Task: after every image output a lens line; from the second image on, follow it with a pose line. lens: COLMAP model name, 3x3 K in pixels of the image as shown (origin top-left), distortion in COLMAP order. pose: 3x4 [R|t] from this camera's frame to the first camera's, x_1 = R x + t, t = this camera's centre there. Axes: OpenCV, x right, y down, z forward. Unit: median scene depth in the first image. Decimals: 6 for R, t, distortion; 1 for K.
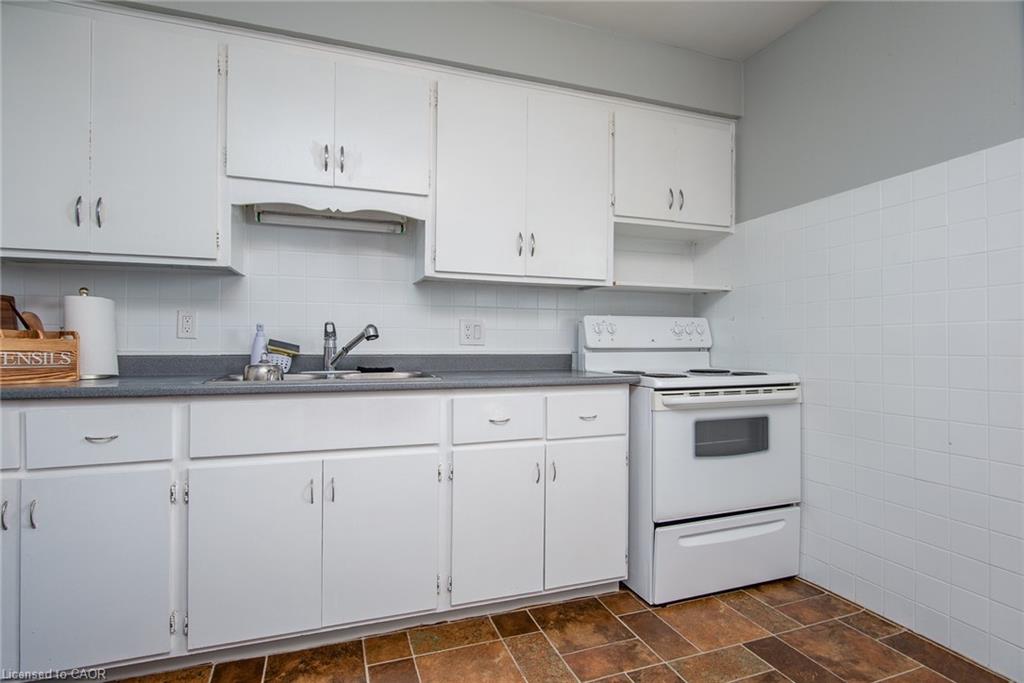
lens RADIAL K [[513.3, 0, 510.6], [0, 513.3, 343.4], [0, 0, 1]] dist [-0.003295, -0.001273]
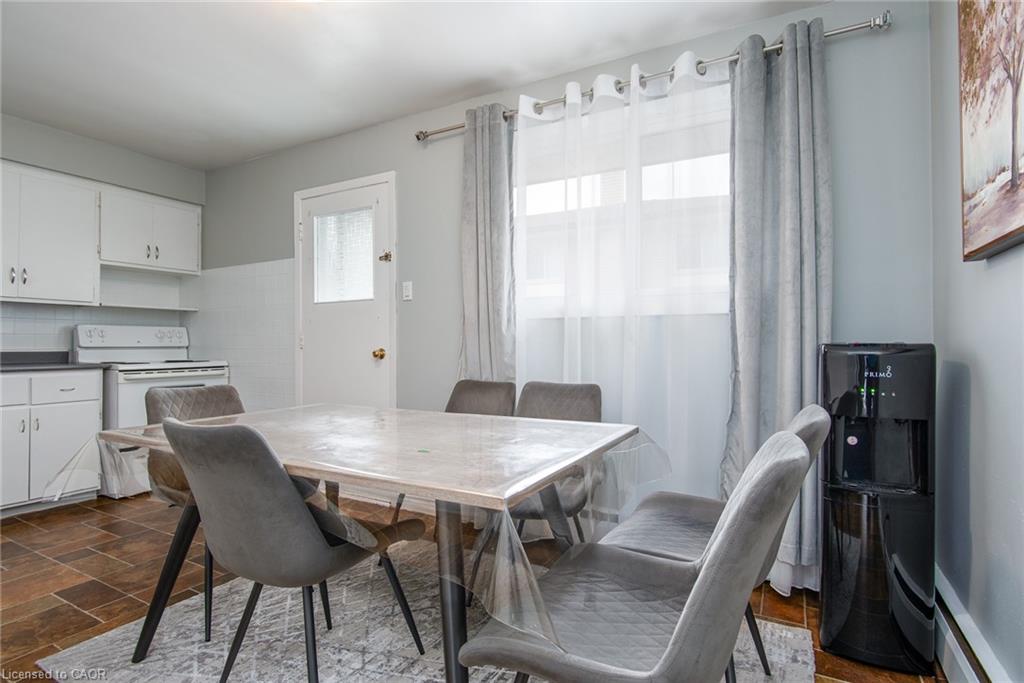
lens RADIAL K [[513.3, 0, 510.6], [0, 513.3, 343.4], [0, 0, 1]] dist [-0.003295, -0.001273]
pose [[0.750071, 0.000852, 0.661357, 0.105925], [0.001688, 0.999993, -0.003203, 0.006296], [-0.661356, 0.003518, 0.750064, -0.904875]]
